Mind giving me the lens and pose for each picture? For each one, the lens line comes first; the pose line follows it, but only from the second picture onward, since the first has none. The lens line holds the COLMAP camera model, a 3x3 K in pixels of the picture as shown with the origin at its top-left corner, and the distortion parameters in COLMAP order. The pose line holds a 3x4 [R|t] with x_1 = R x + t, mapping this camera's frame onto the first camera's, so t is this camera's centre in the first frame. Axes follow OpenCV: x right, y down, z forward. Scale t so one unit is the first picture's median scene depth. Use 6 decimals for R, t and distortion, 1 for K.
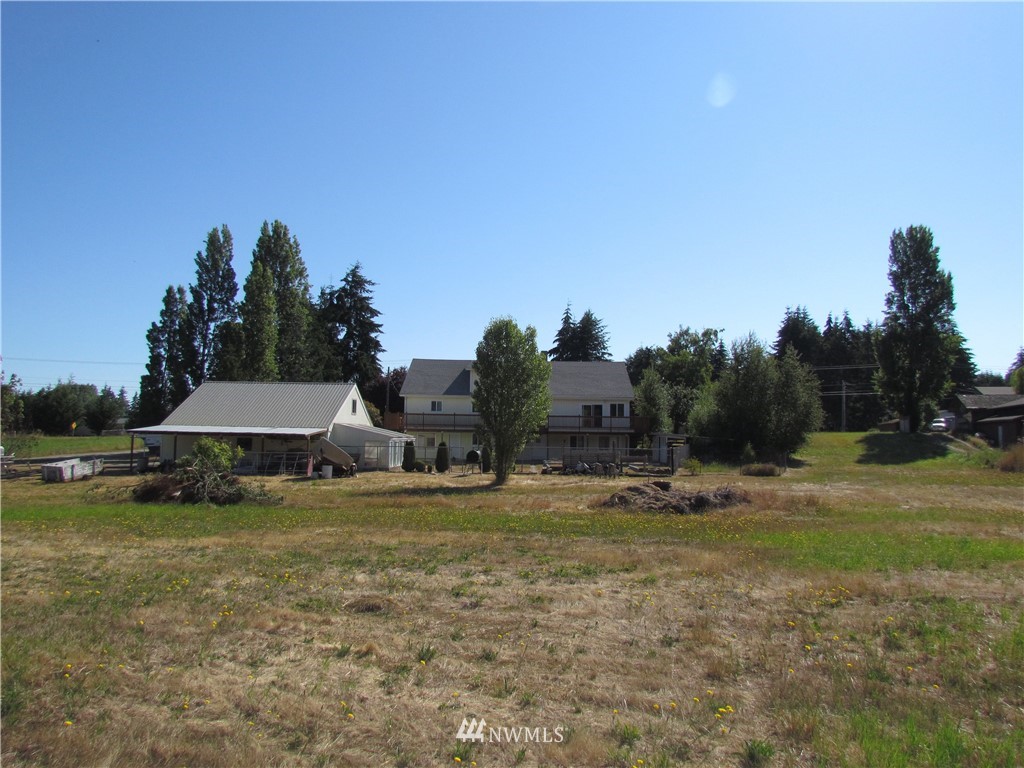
lens RADIAL K [[733.8, 0, 513.9], [0, 733.8, 380.9], [0, 0, 1]] dist [-0.029831, 0.008528]
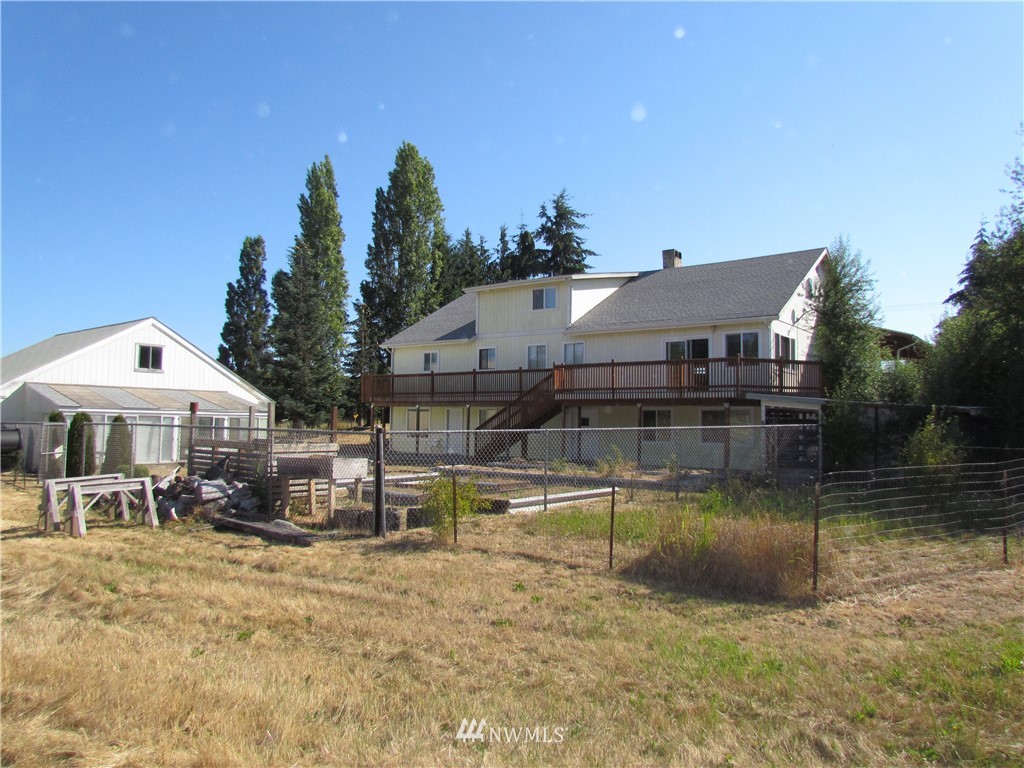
lens RADIAL K [[728.1, 0, 522.0], [0, 728.1, 386.6], [0, 0, 1]] dist [-0.023591, 0.002768]
pose [[0.807462, -0.034035, -0.588936, 0.242710], [0.044290, 0.999014, 0.002990, 0.047116], [0.588254, -0.028499, 0.808174, 0.478724]]
